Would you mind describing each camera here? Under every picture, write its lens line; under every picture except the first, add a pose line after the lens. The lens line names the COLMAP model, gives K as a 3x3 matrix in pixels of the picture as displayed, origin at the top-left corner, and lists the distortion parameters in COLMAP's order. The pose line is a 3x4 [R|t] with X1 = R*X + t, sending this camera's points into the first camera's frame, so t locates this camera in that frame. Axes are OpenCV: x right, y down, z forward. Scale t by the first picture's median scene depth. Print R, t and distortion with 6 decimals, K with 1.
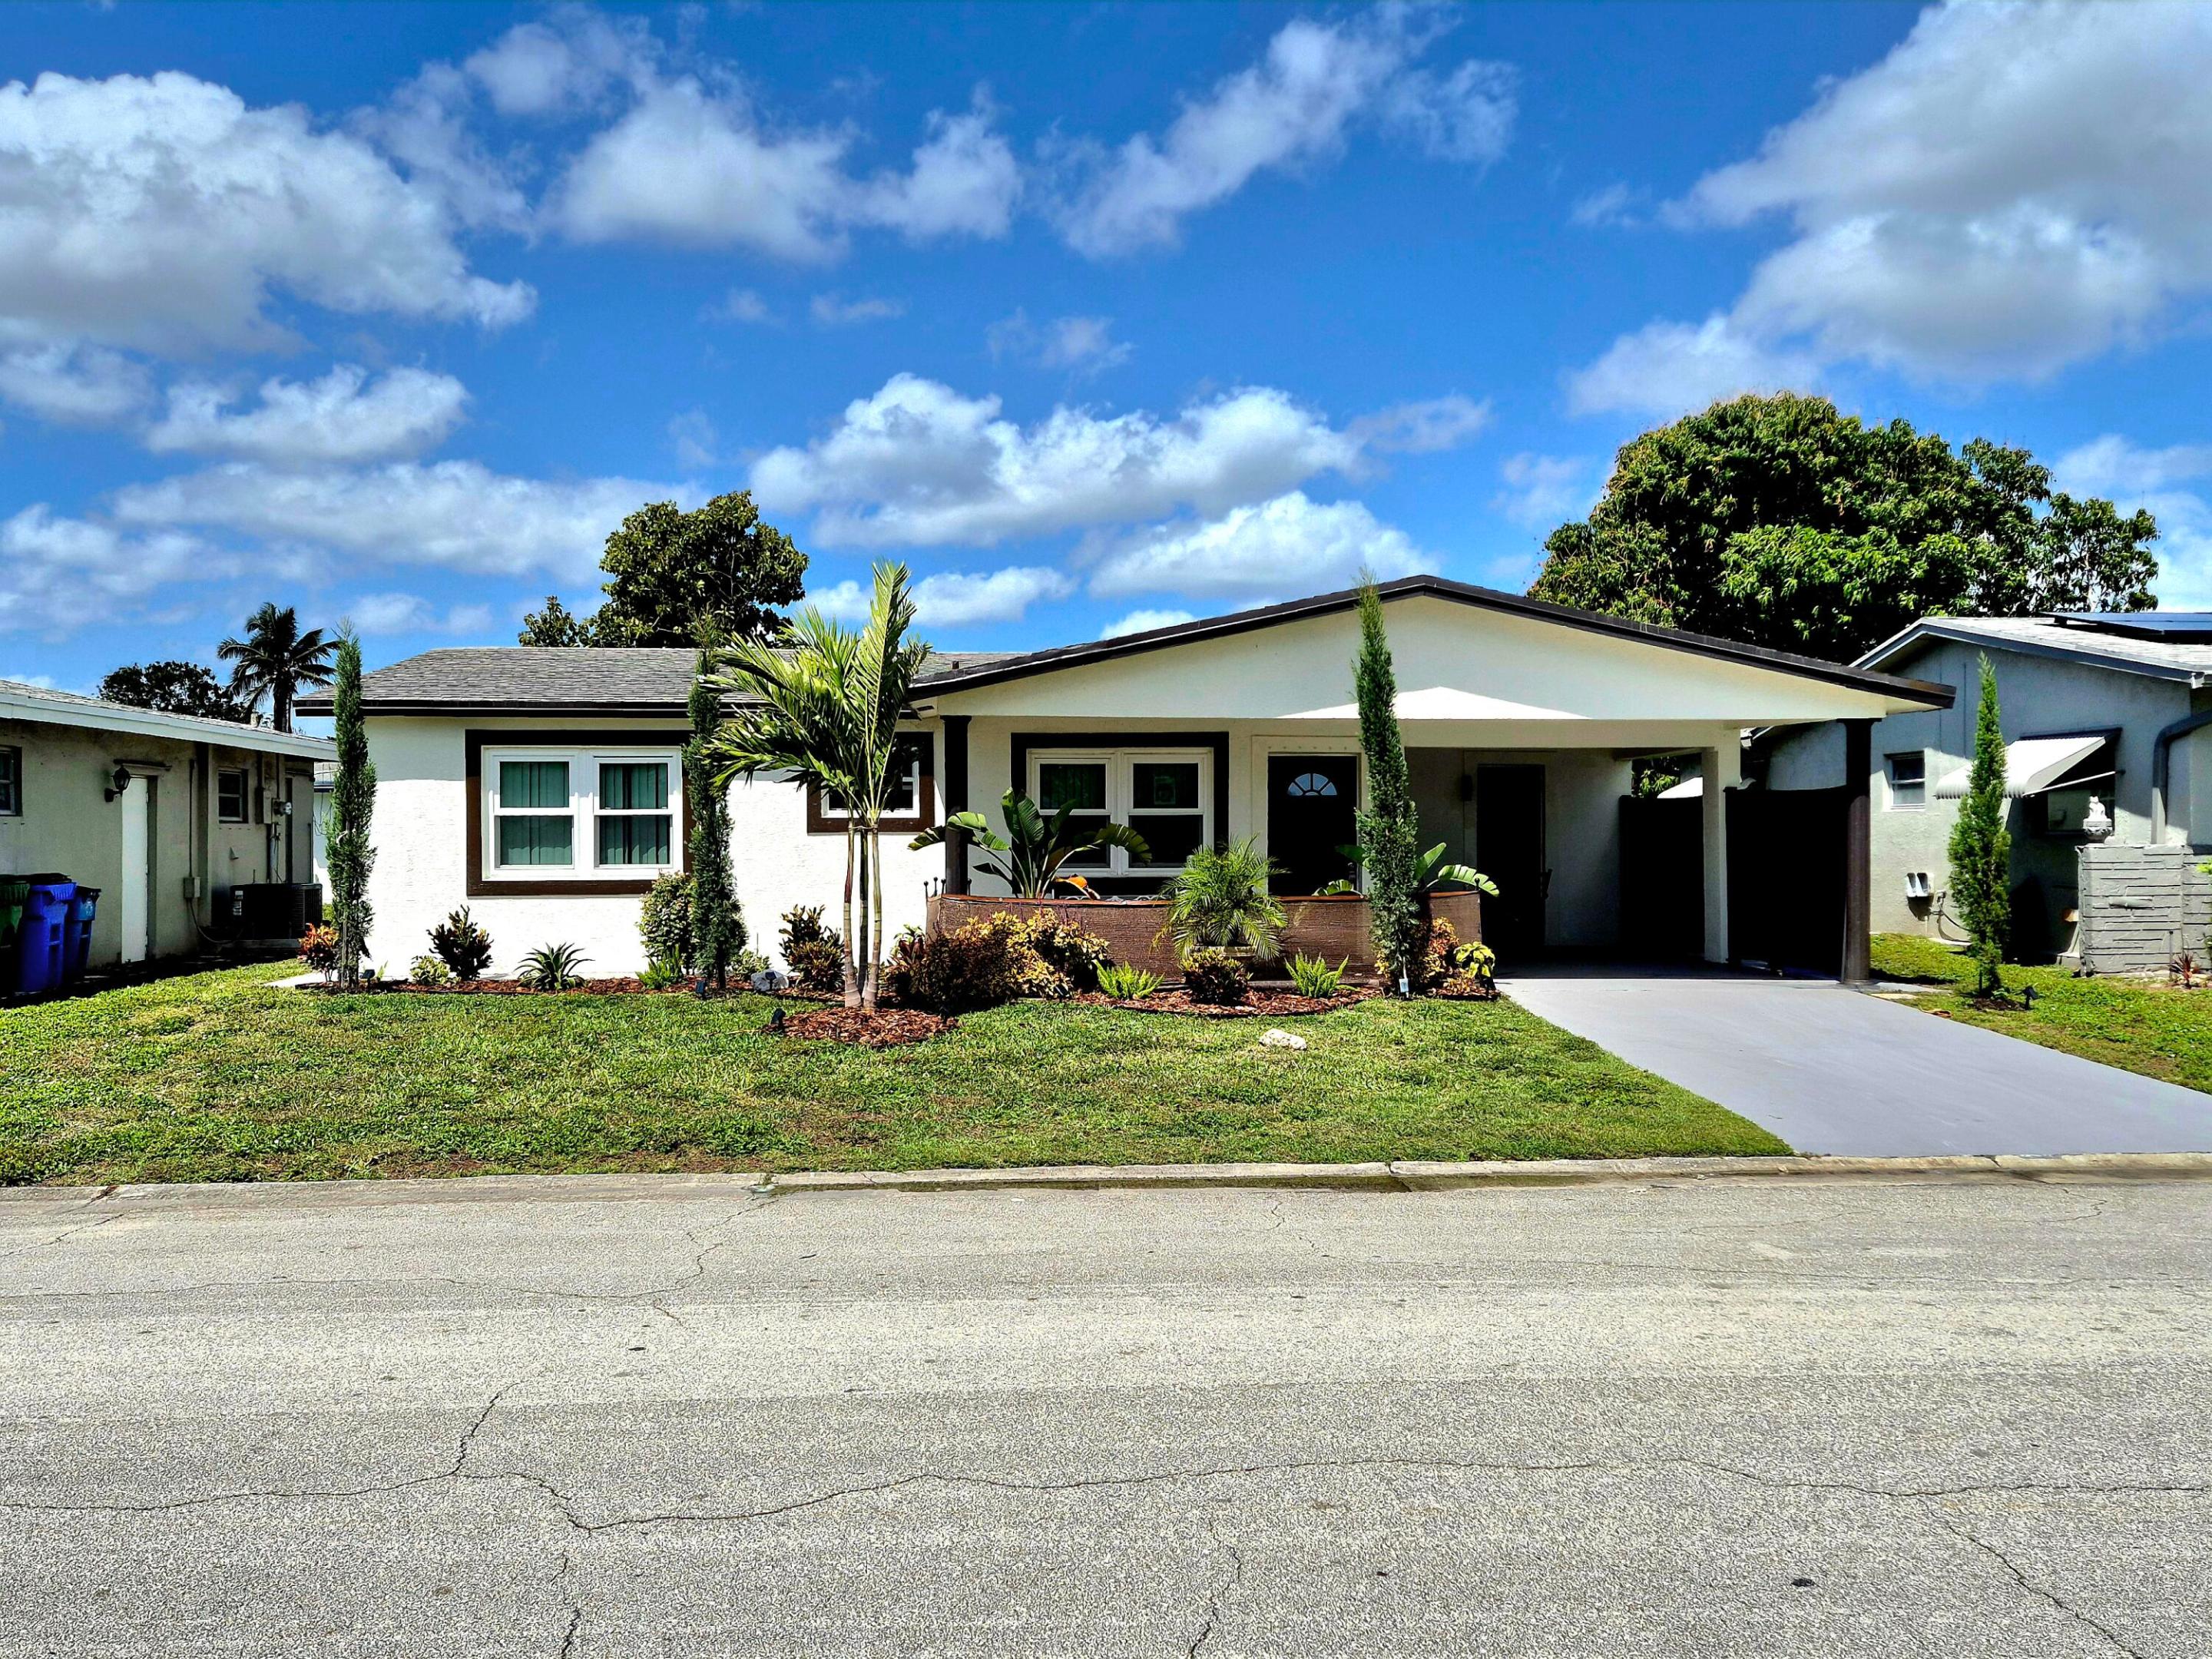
lens RADIAL K [[1832.5, 0, 1107.7], [0, 1832.5, 848.1], [0, 0, 1]] dist [0.062315, -0.018912]
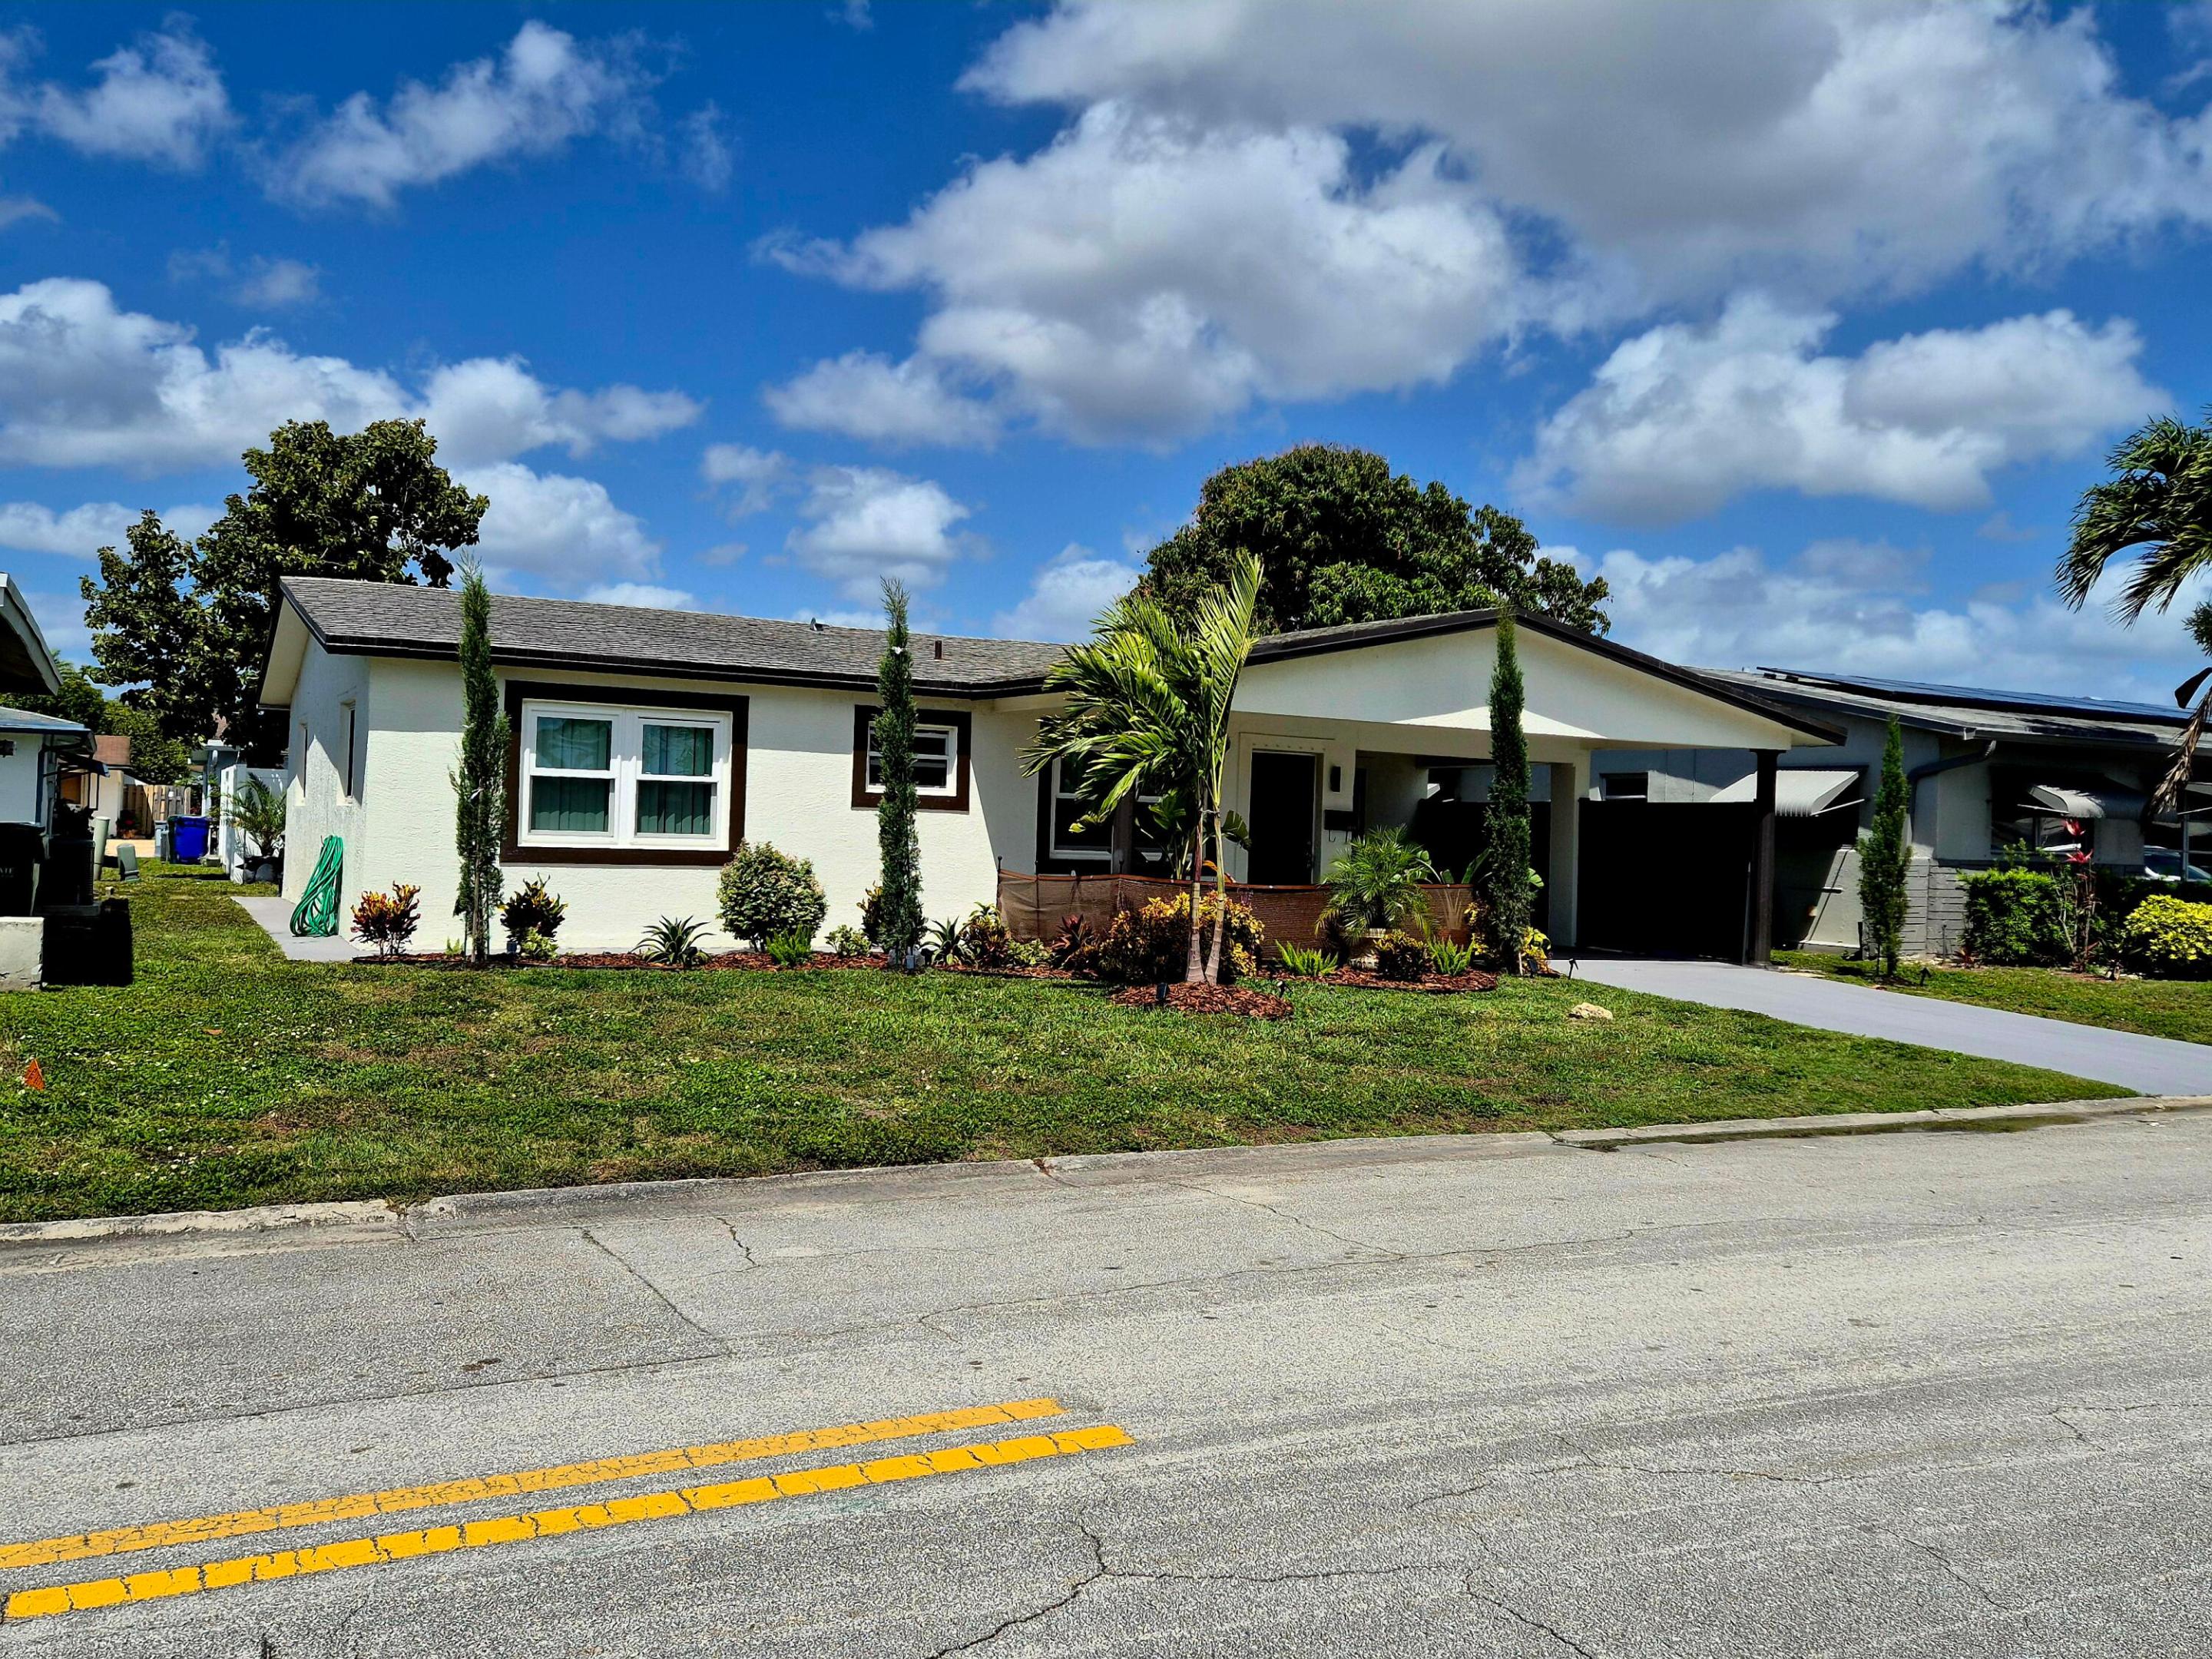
lens RADIAL K [[1832.5, 0, 1095.2], [0, 1832.5, 818.0], [0, 0, 1]] dist [0.062315, -0.018912]
pose [[0.913894, 0.036003, 0.404353, -0.447426], [-0.033493, 0.999351, -0.013280, 0.006220], [-0.404569, -0.001406, 0.914506, 0.049903]]
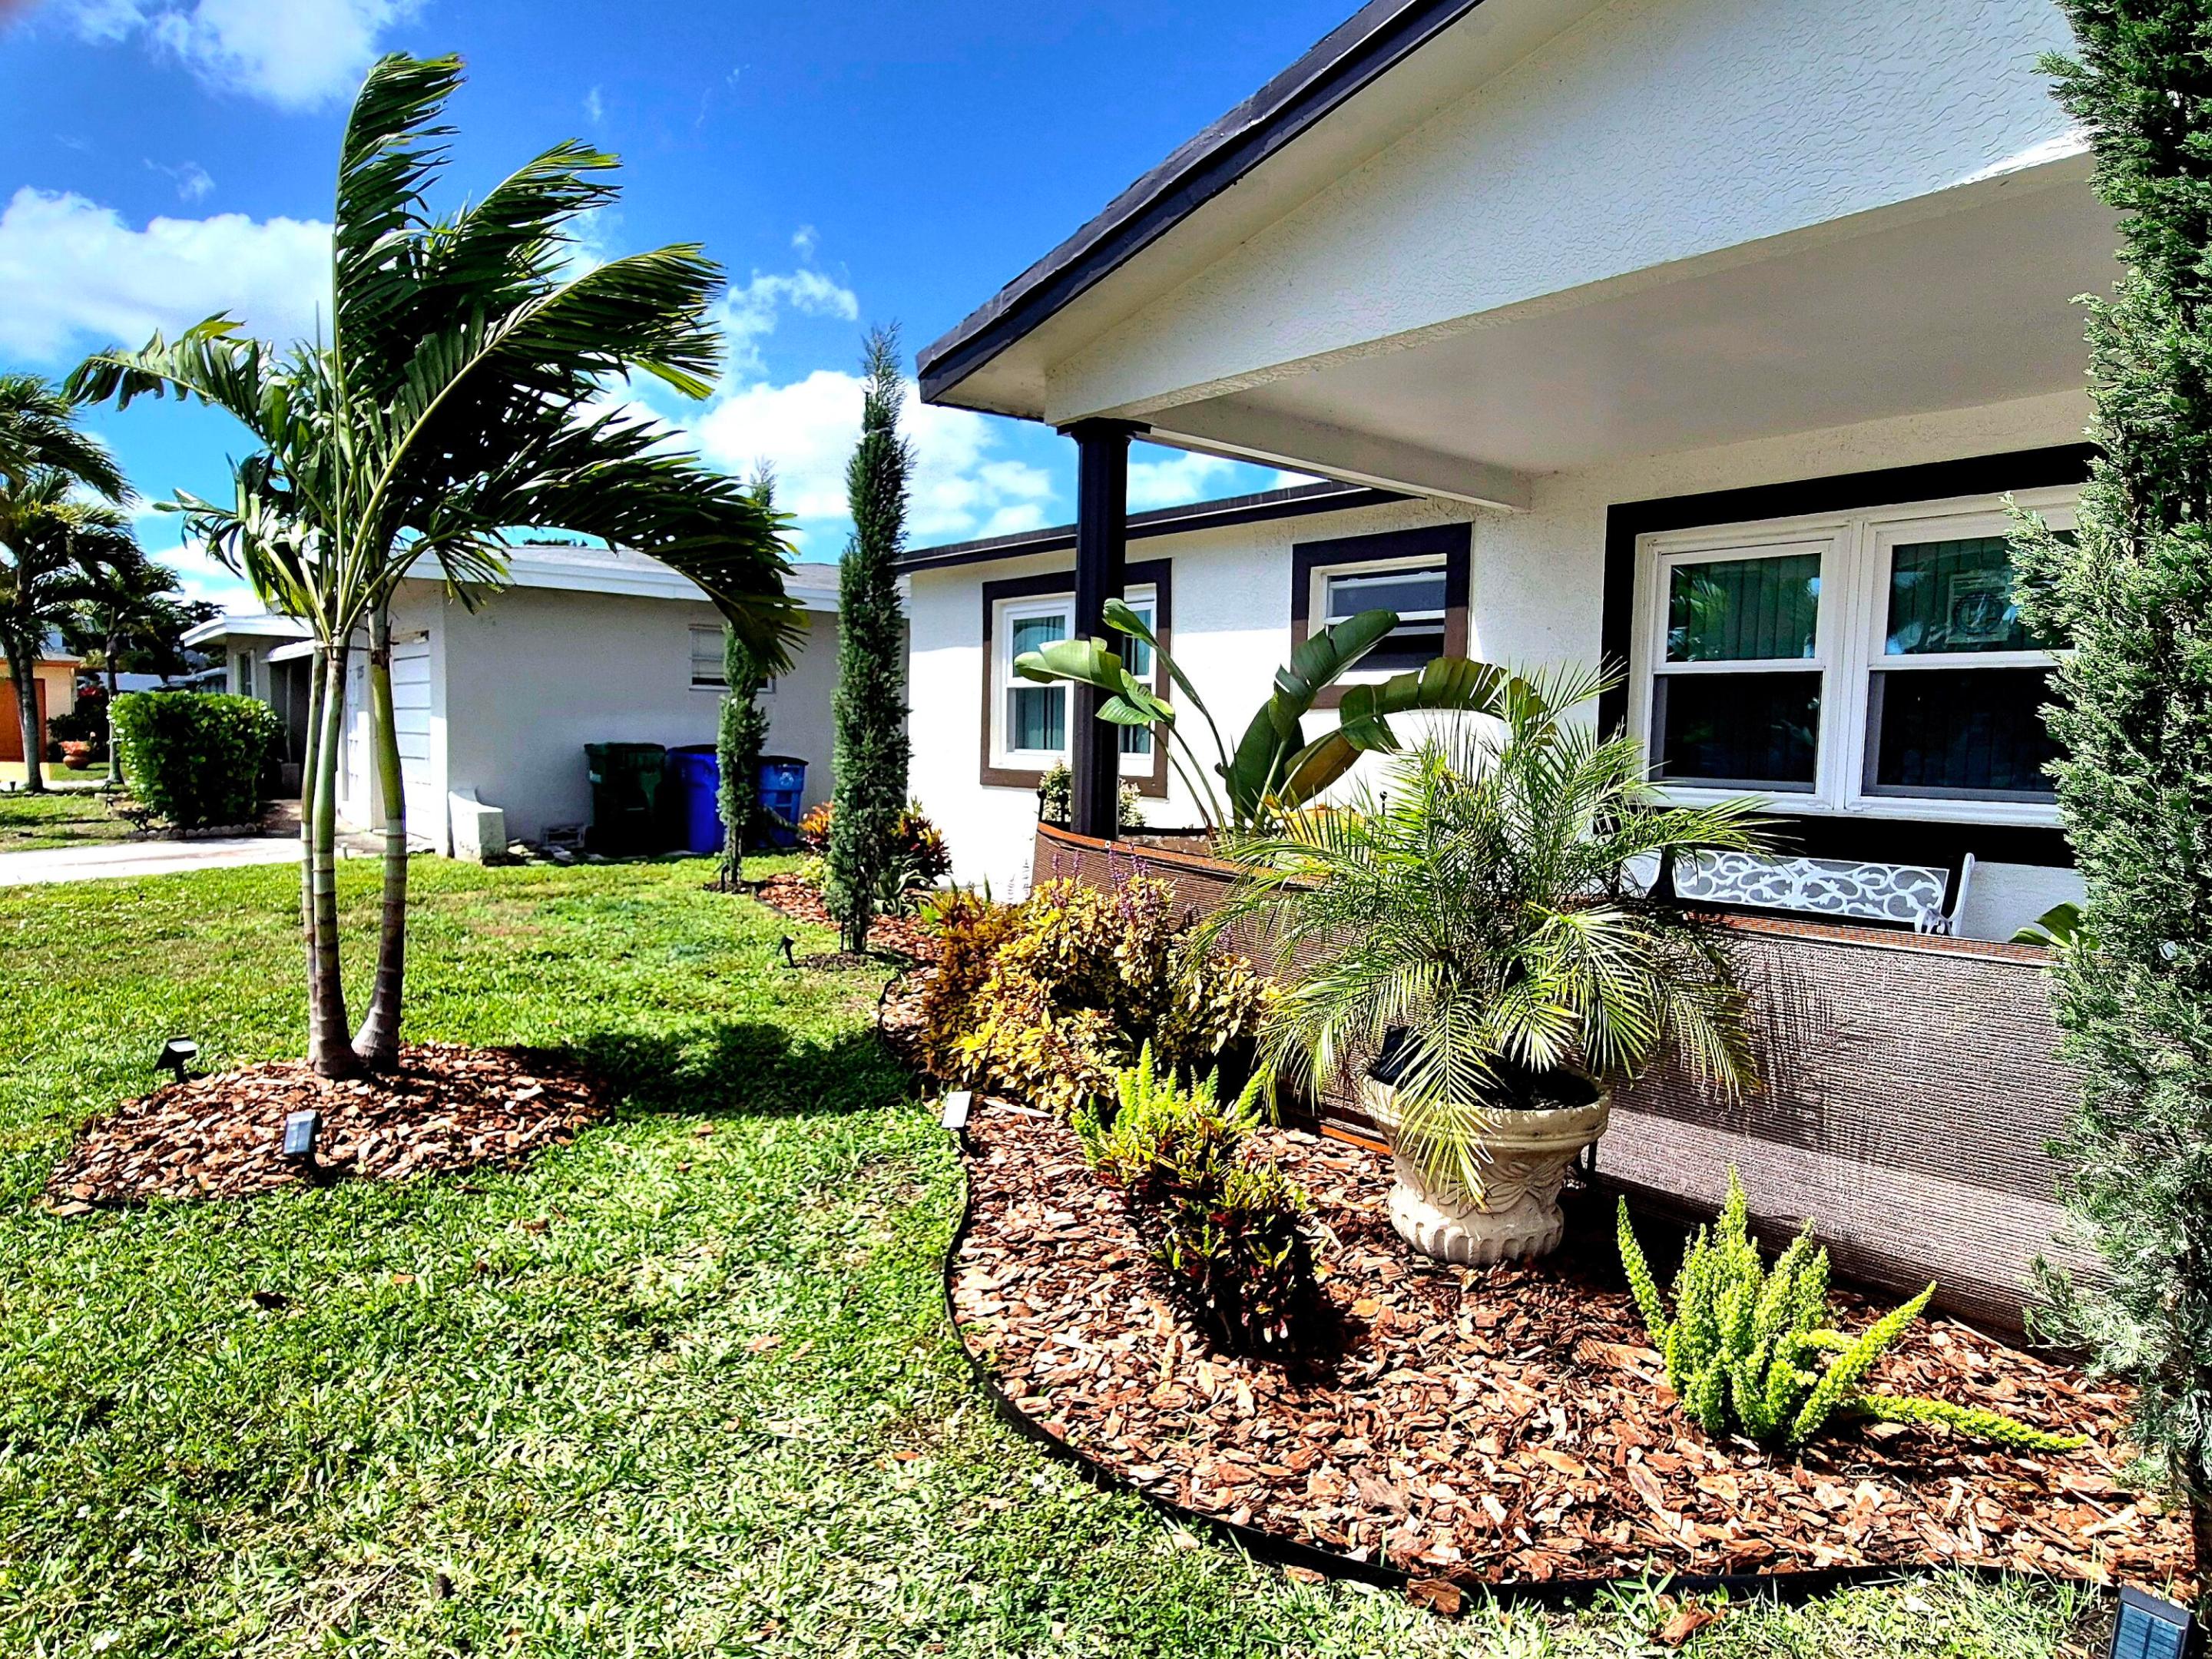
lens RADIAL K [[1287.3, 0, 1113.0], [0, 1287.3, 833.3], [0, 0, 1]] dist [-0.001528, 0.001128]
pose [[0.595968, 0.077641, -0.799246, 0.152868], [-0.030379, 0.996782, 0.074177, 0.002779], [0.802433, -0.019927, 0.596409, 0.701581]]
